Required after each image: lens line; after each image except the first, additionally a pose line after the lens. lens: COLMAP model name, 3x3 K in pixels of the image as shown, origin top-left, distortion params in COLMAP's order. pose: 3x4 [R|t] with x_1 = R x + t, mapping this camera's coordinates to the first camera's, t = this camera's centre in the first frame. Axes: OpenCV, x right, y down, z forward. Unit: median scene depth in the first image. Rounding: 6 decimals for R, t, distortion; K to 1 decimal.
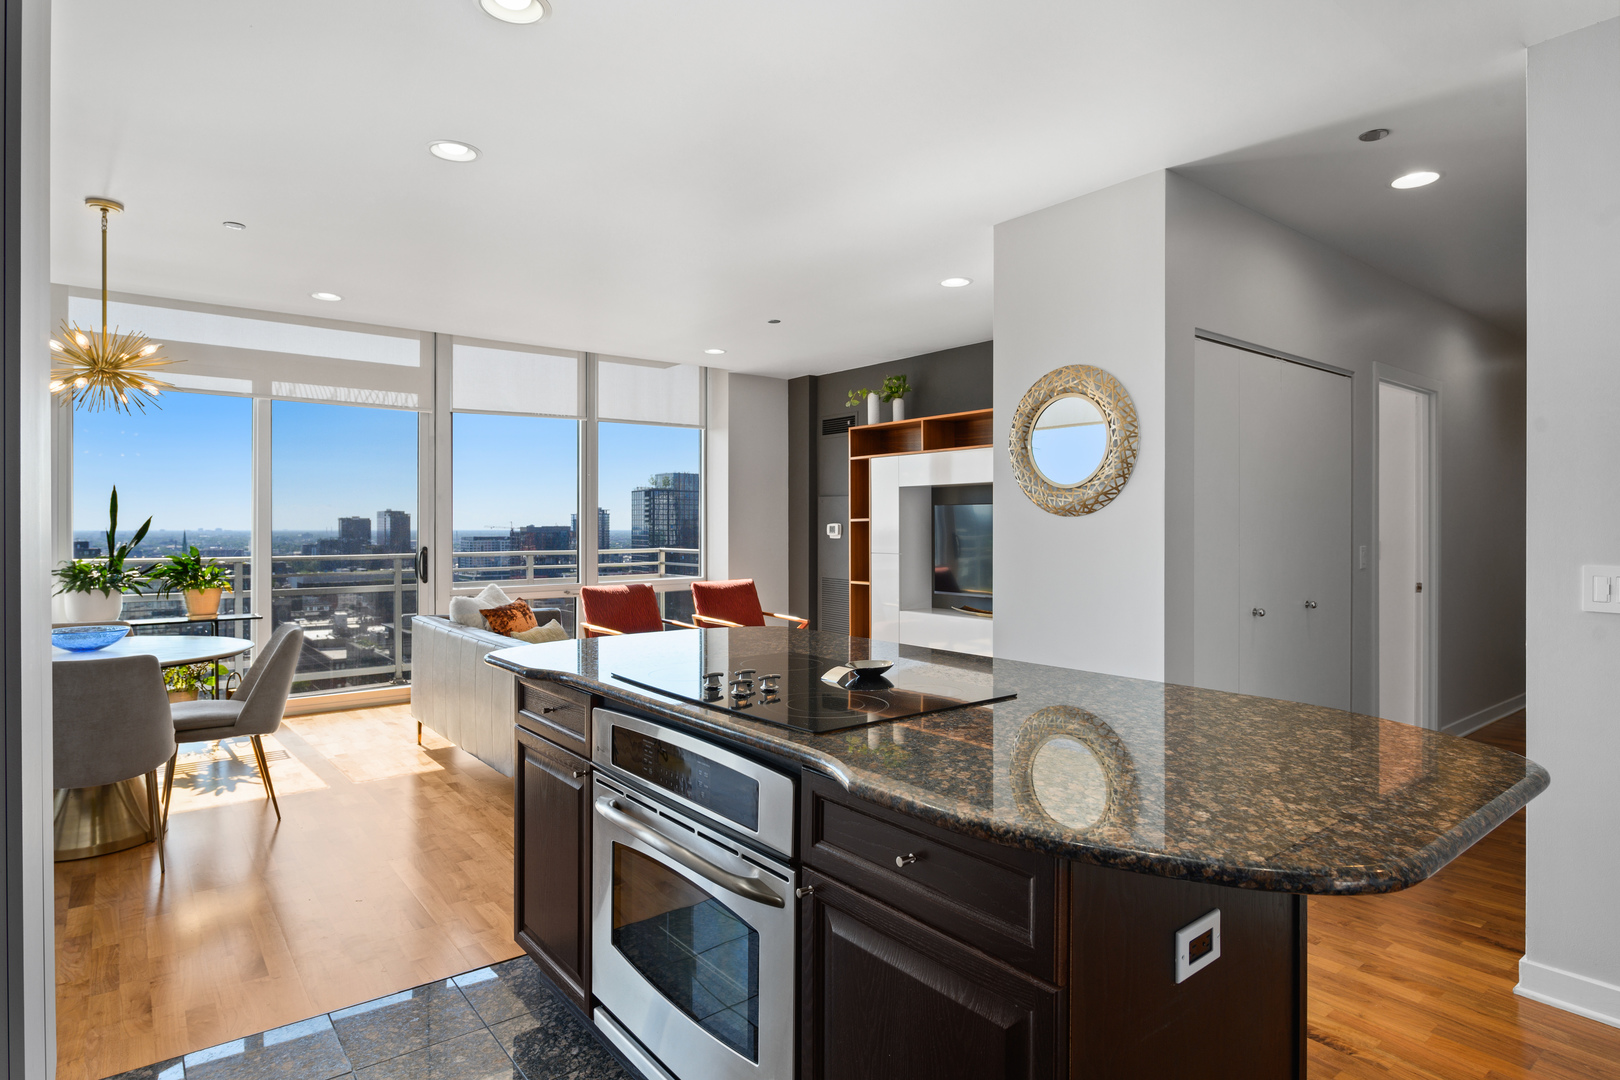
lens RADIAL K [[922.0, 0, 810.0], [0, 922.0, 540.0], [0, 0, 1]] dist [-0.000171, -0.000159]
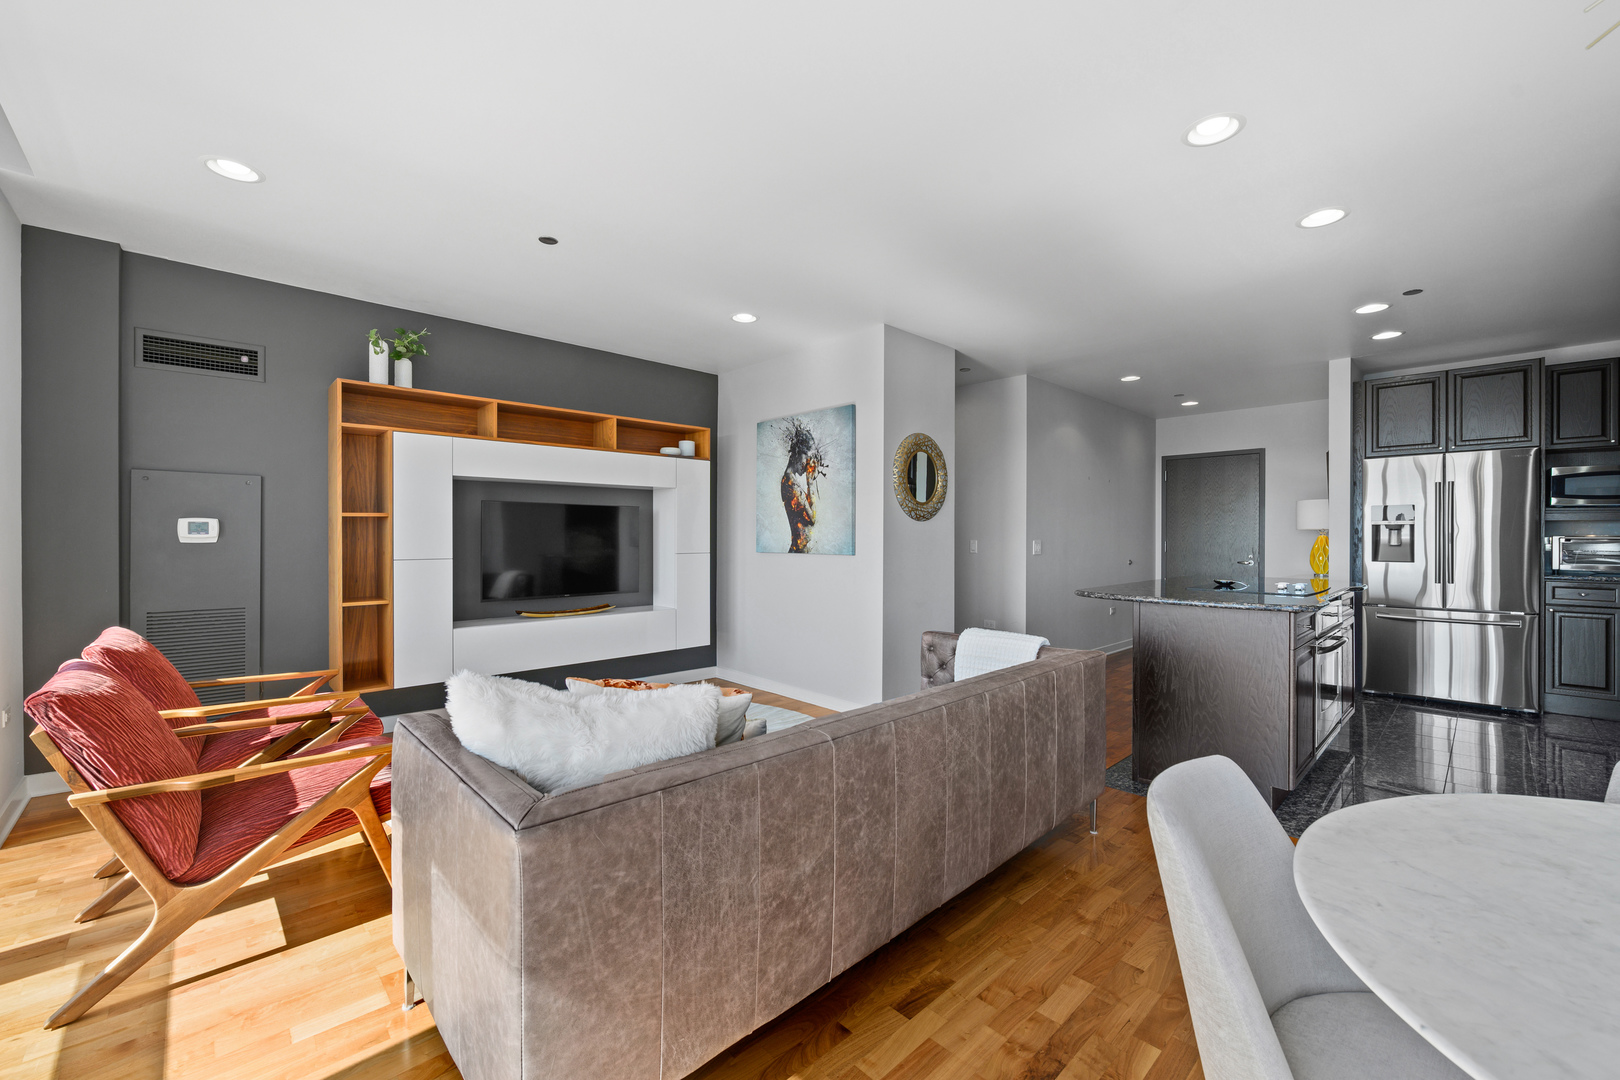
lens RADIAL K [[649.6, 0, 810.0], [0, 649.6, 540.0], [0, 0, 1]] dist [-0.000087, -0.000006]
pose [[-0.082736, -0.005465, 0.996557, -0.475546], [0.011009, 0.999919, 0.006397, -0.001846], [-0.996511, 0.011501, -0.082669, 0.707713]]
